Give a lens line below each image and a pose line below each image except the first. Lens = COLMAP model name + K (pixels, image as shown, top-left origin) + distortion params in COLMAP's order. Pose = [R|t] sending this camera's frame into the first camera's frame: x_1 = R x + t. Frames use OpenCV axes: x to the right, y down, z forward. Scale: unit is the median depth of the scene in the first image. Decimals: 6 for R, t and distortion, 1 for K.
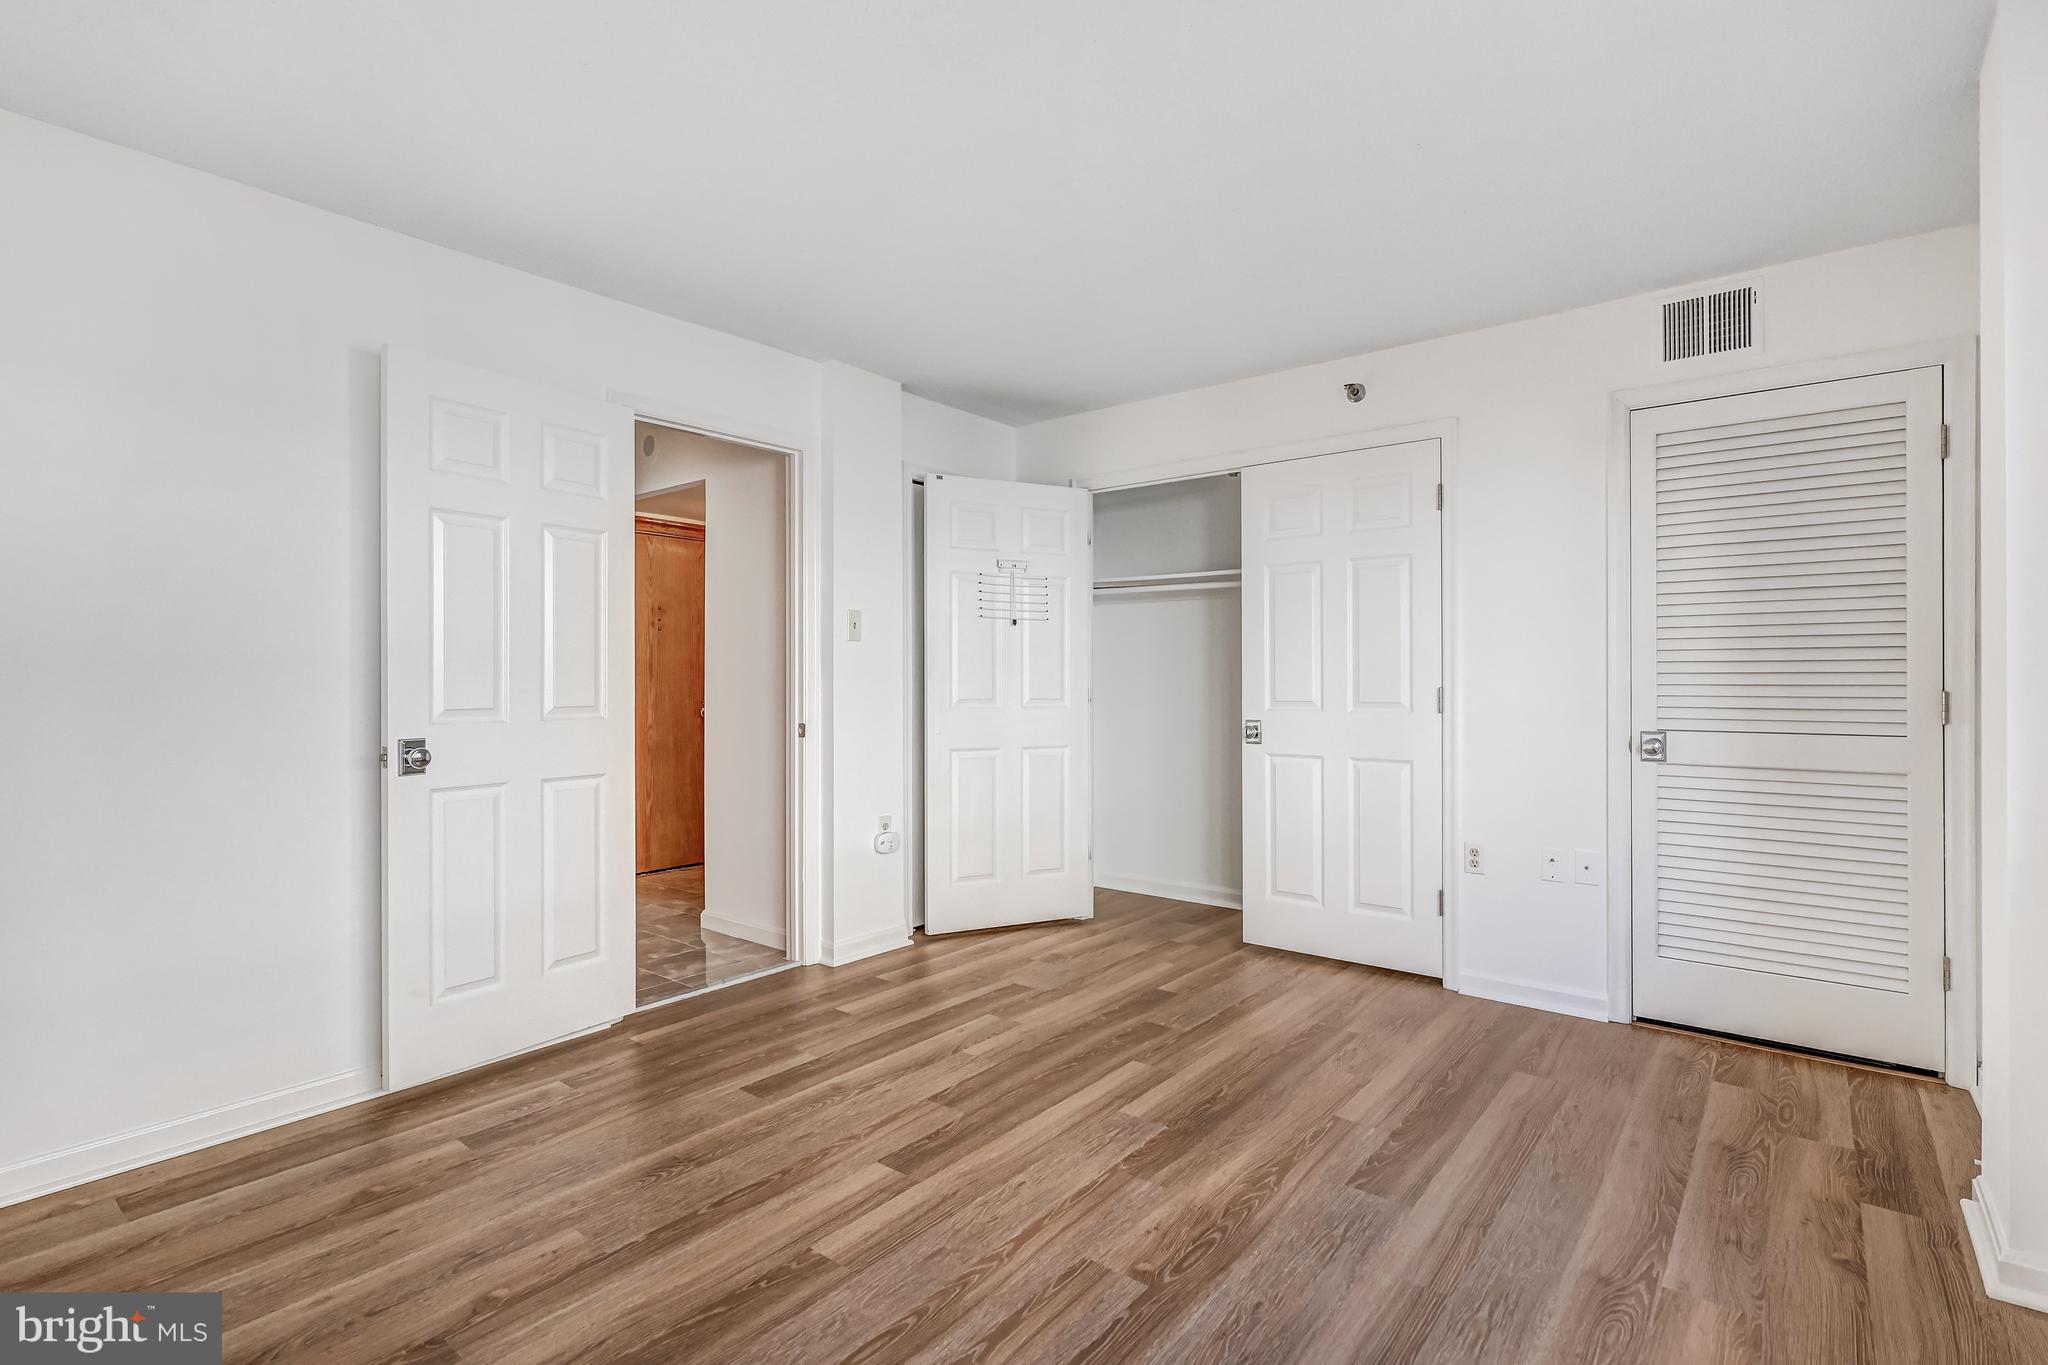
lens RADIAL K [[992.7, 0, 1024.0], [0, 992.7, 682.5], [0, 0, 1]] dist [0.000031, 0.000317]
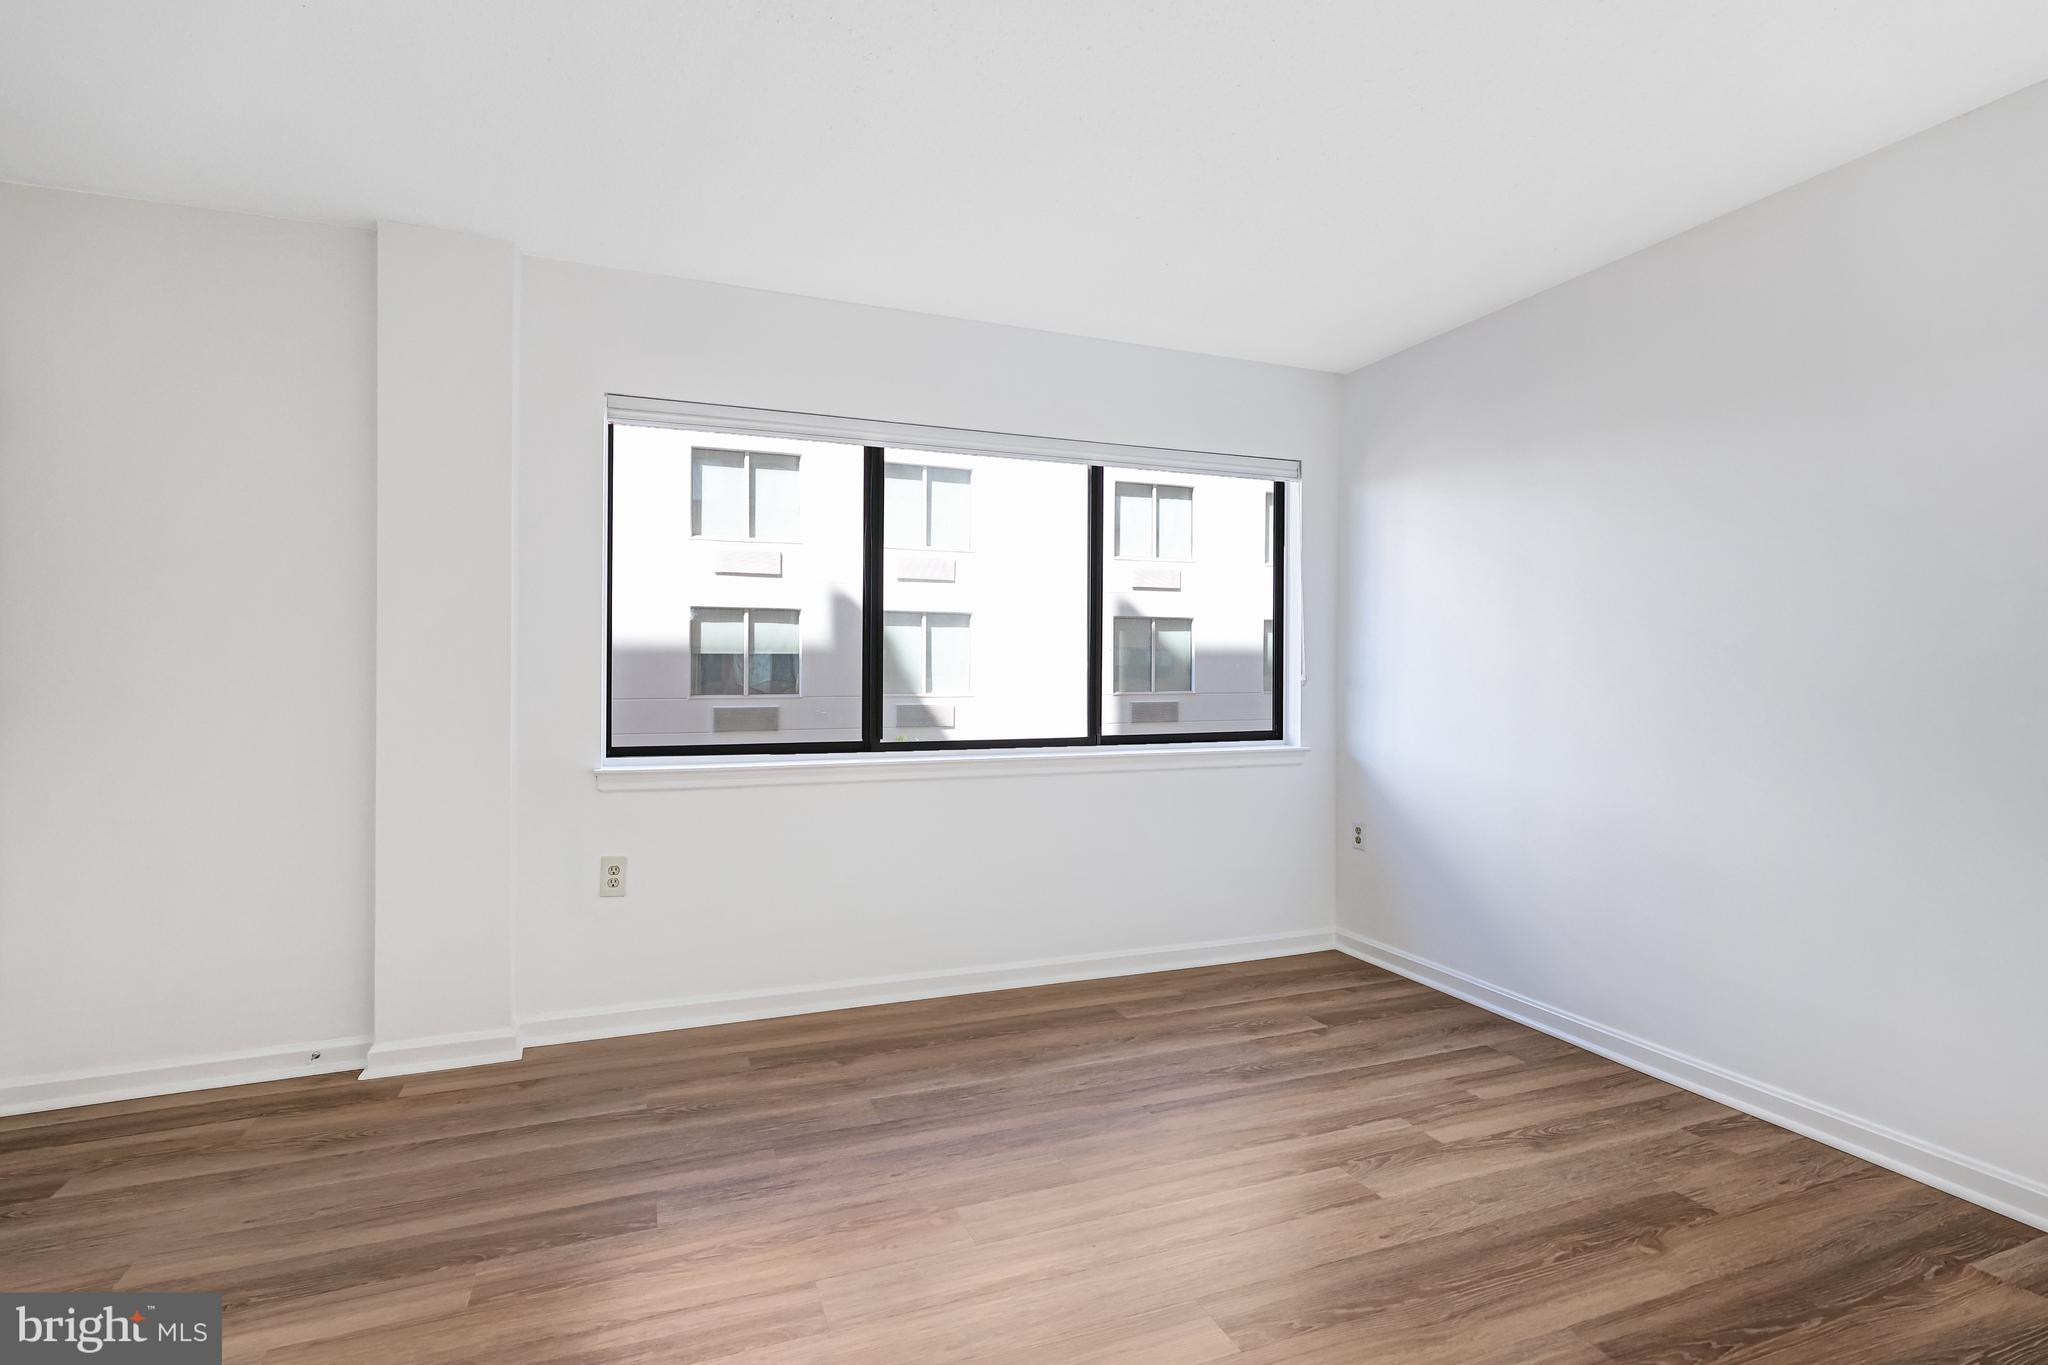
lens RADIAL K [[992.7, 0, 1024.0], [0, 992.7, 682.5], [0, 0, 1]] dist [0.000031, 0.000317]
pose [[-0.872007, -0.005321, 0.489464, -0.433162], [0.002030, 0.999893, 0.014488, -0.006361], [-0.489489, 0.013627, -0.871903, 1.696880]]
